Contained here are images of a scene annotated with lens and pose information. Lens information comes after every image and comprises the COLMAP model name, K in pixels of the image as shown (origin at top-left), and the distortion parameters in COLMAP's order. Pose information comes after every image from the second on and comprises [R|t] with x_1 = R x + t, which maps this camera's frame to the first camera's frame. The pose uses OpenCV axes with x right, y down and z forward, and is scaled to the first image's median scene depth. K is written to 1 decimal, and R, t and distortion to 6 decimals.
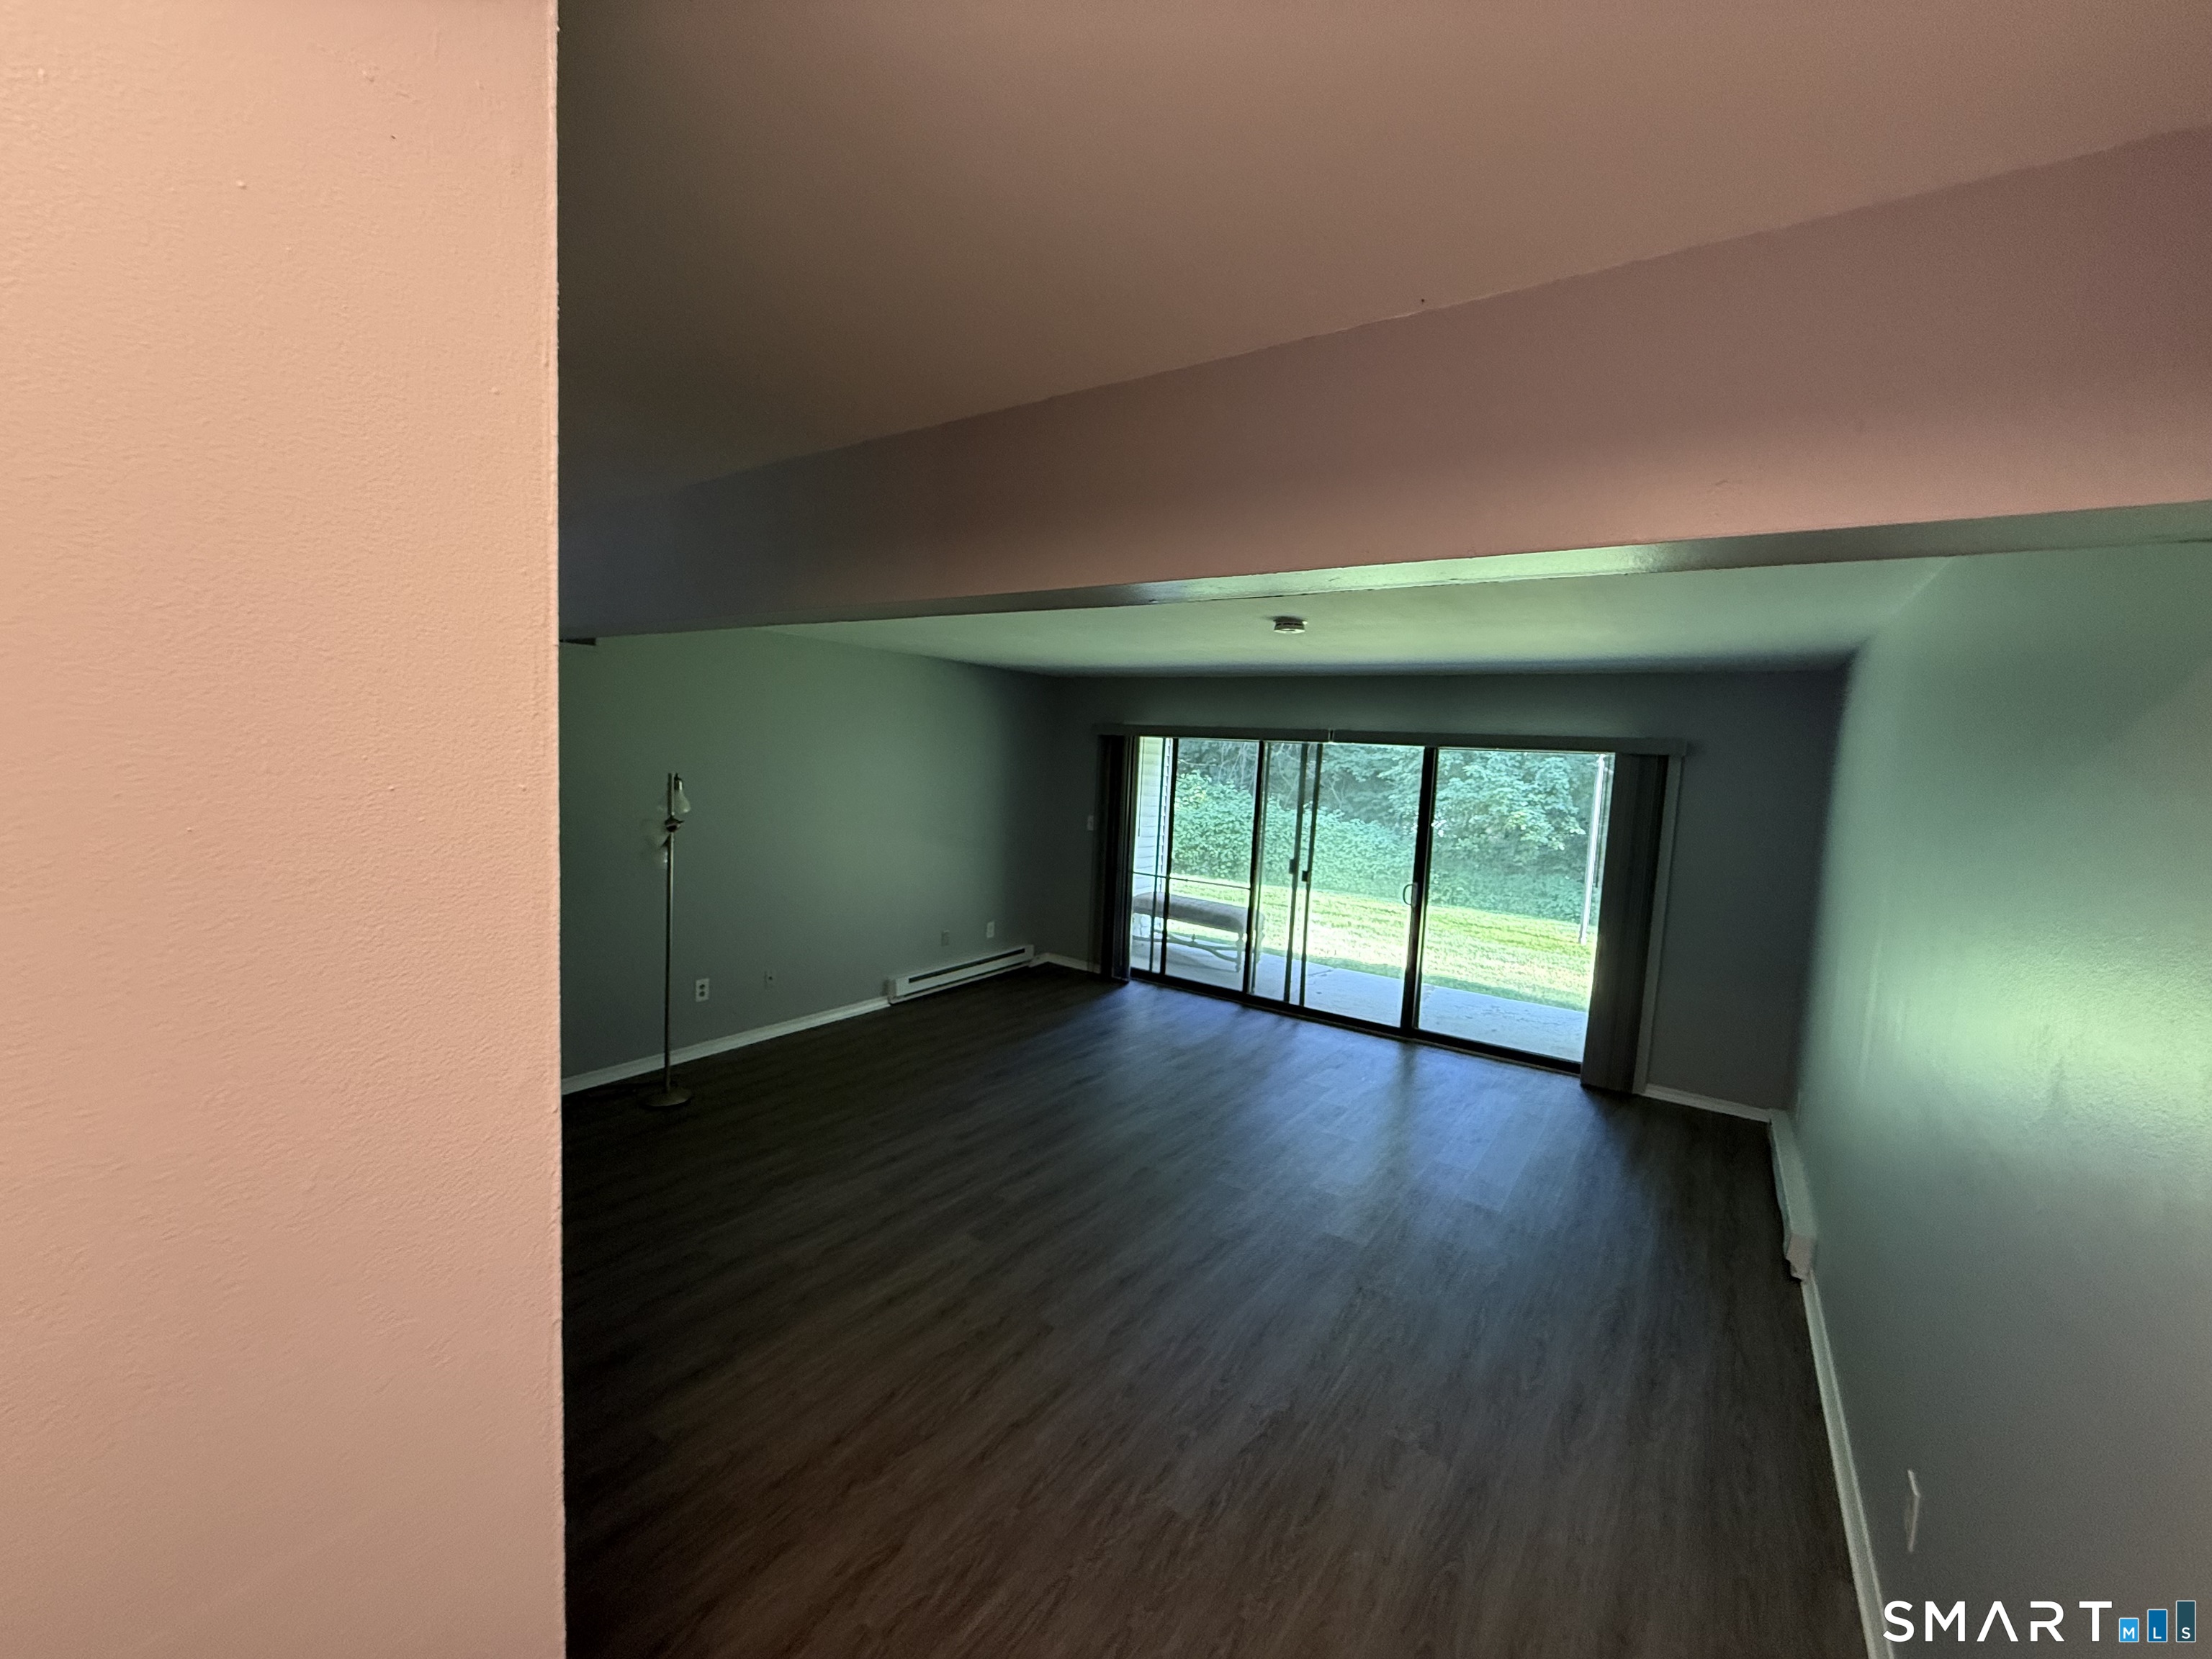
lens RADIAL K [[881.6, 0, 1104.4], [0, 881.6, 826.3], [0, 0, 1]] dist [0.004083, -0.001318]
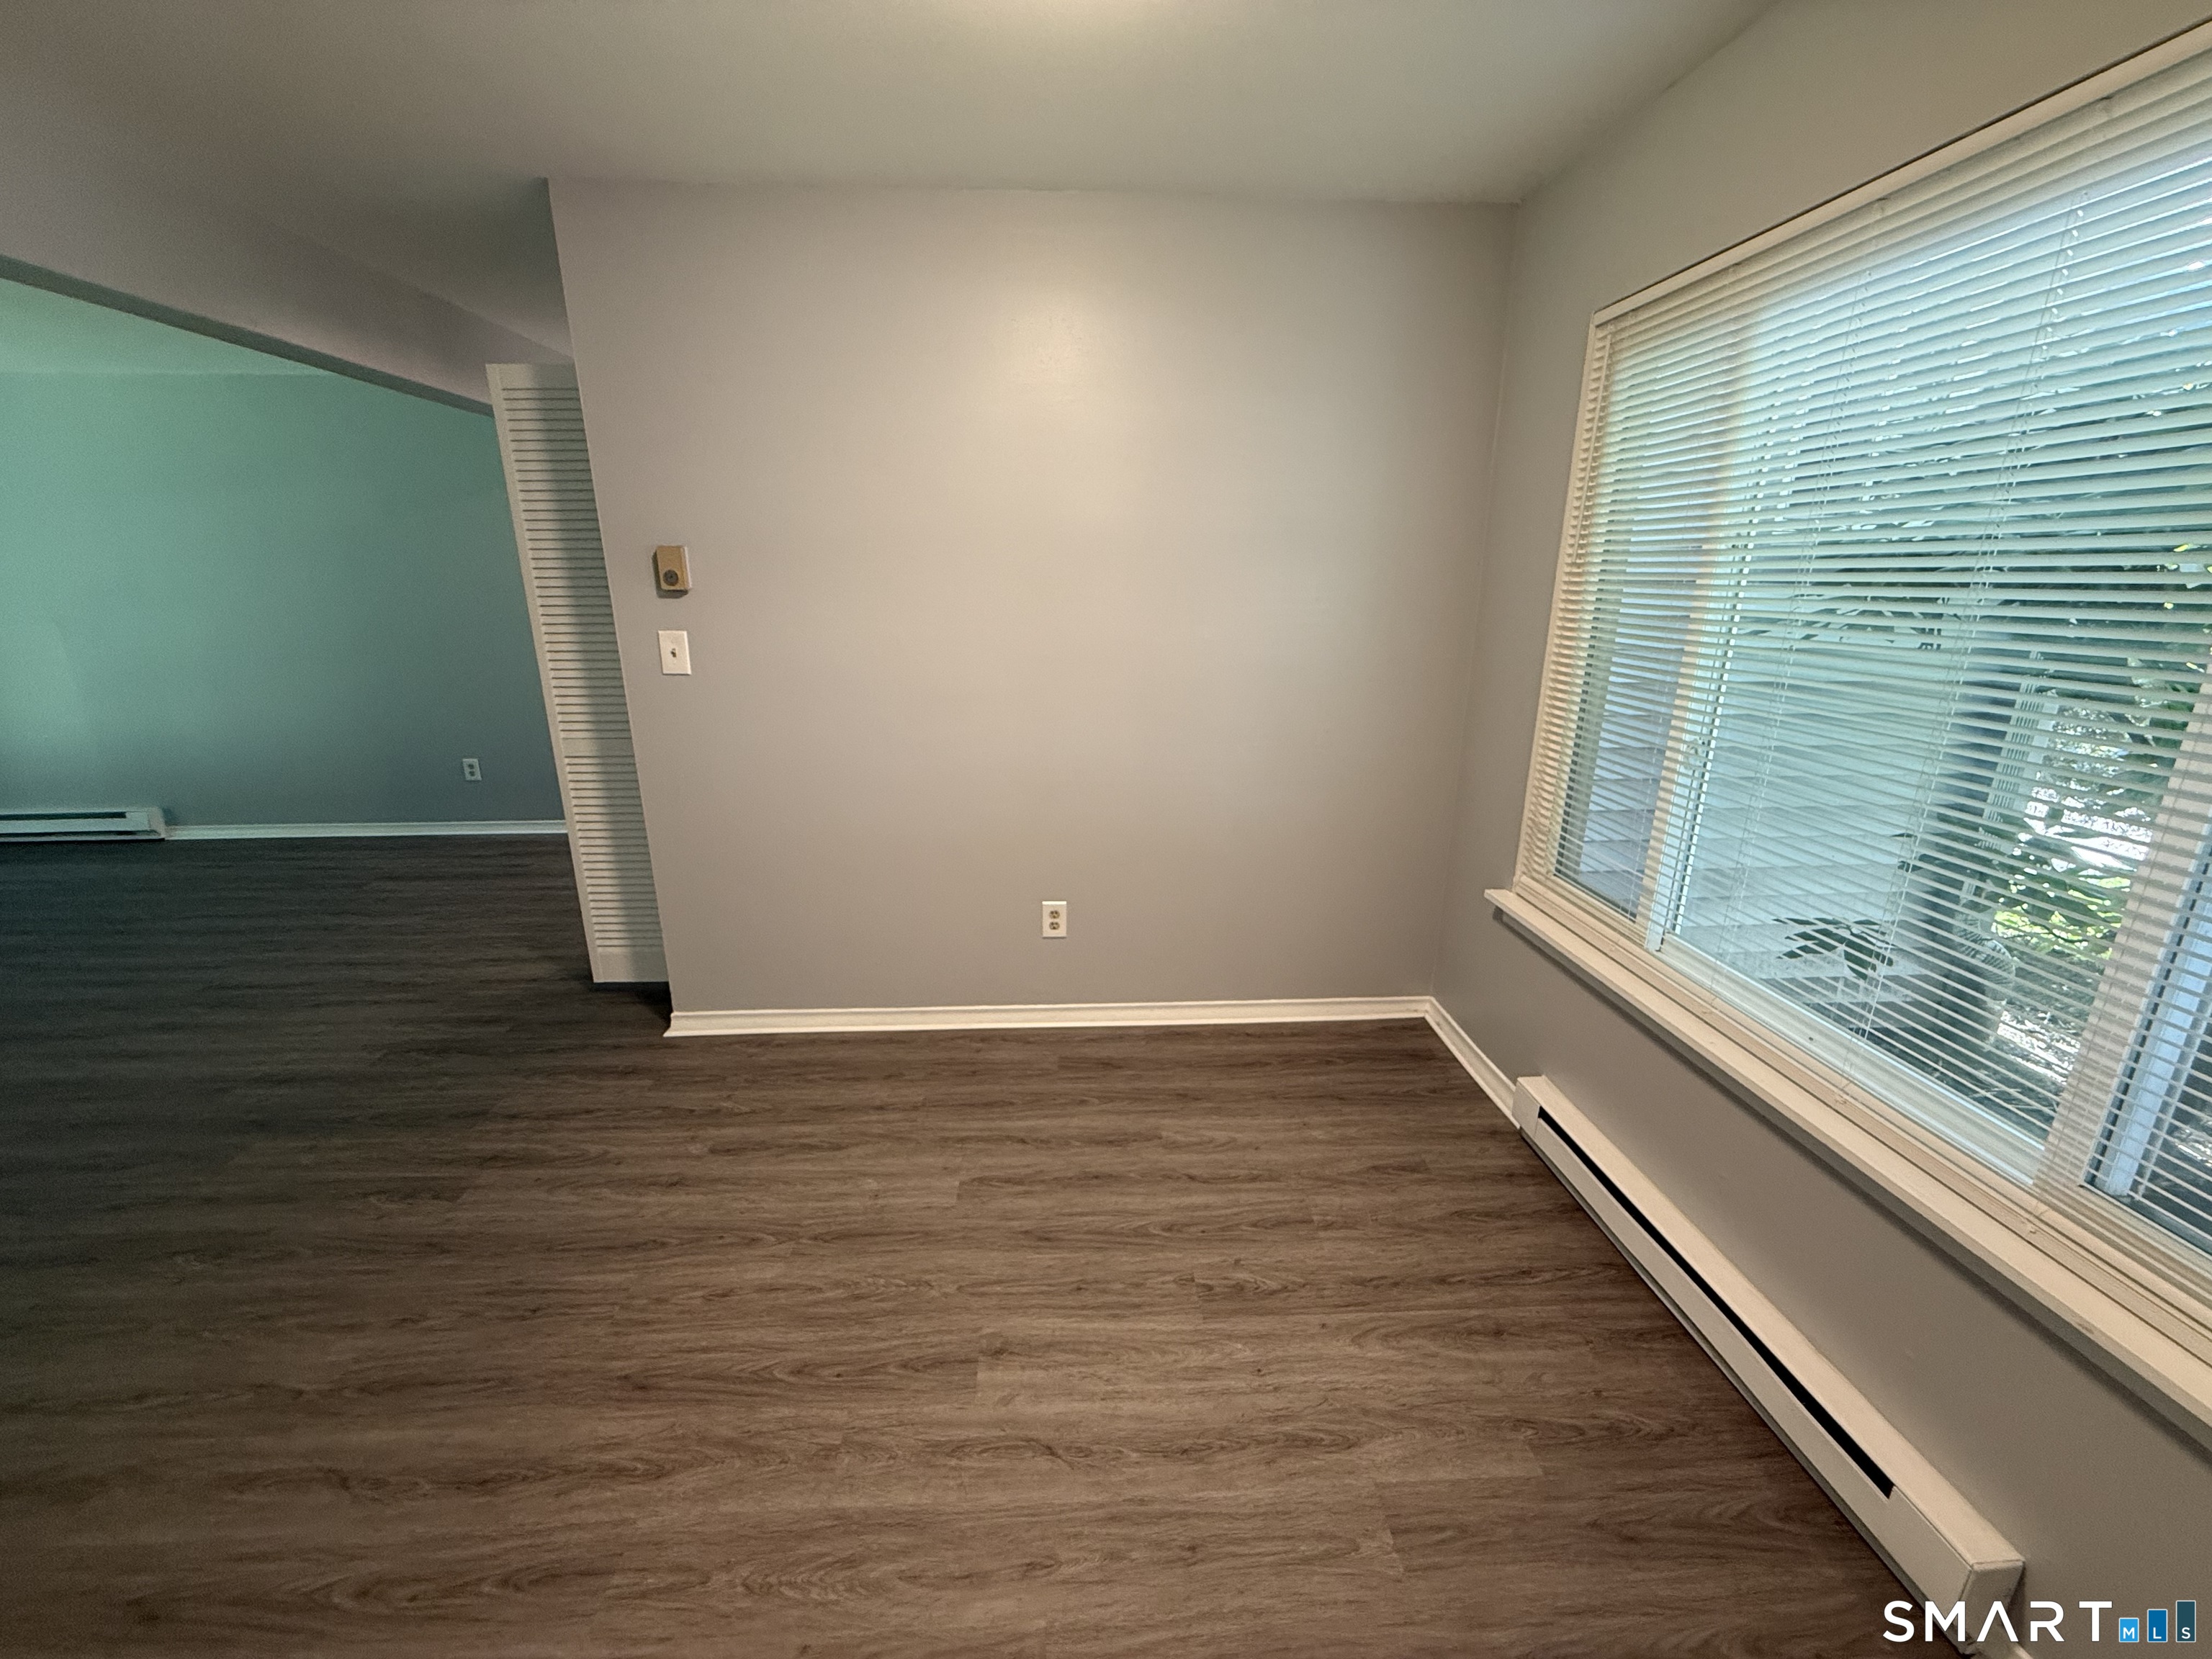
lens RADIAL K [[881.6, 0, 1097.3], [0, 881.6, 827.3], [0, 0, 1]] dist [0.004083, -0.001318]
pose [[-0.614961, -0.264210, 0.742978, -1.694332], [0.035132, 0.932084, 0.360536, -0.007035], [-0.787775, 0.247817, -0.563913, 0.726870]]
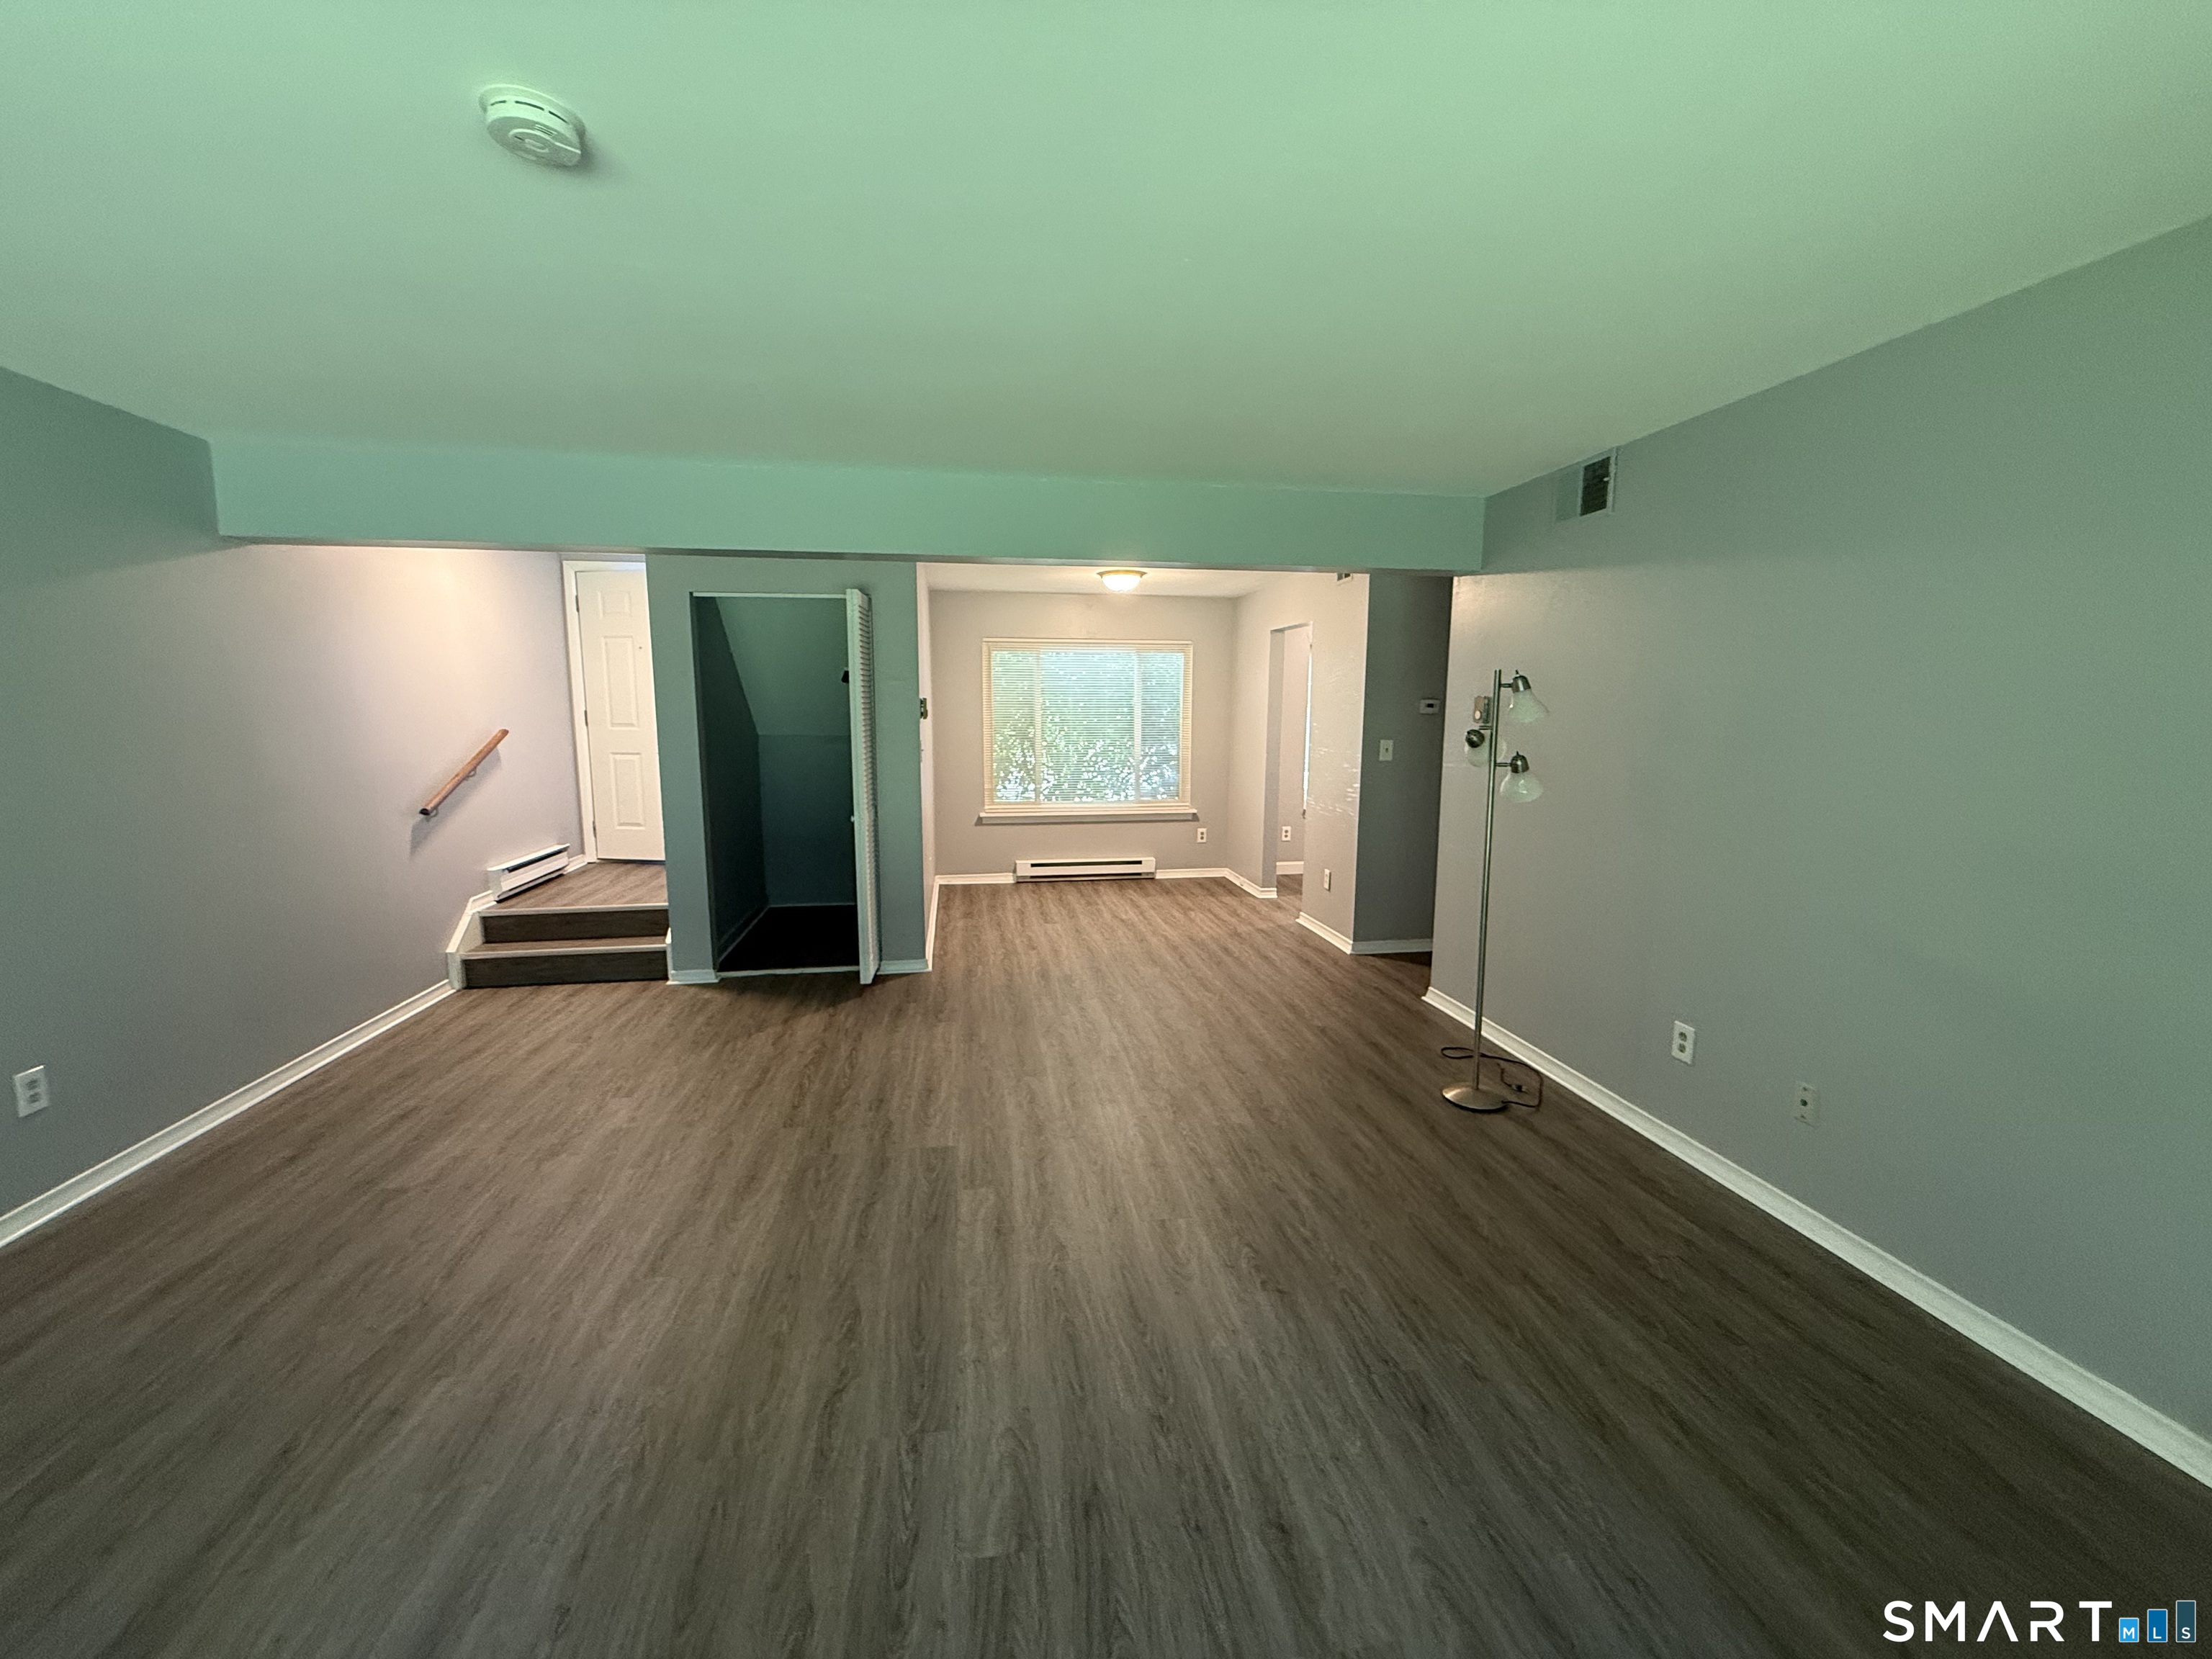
lens RADIAL K [[881.6, 0, 1107.4], [0, 881.6, 833.9], [0, 0, 1]] dist [0.004083, -0.001318]
pose [[-0.713277, 0.049857, -0.699106, 0.444327], [-0.096134, 0.981080, 0.168048, -0.029654], [0.694258, 0.187073, -0.694989, 2.130087]]
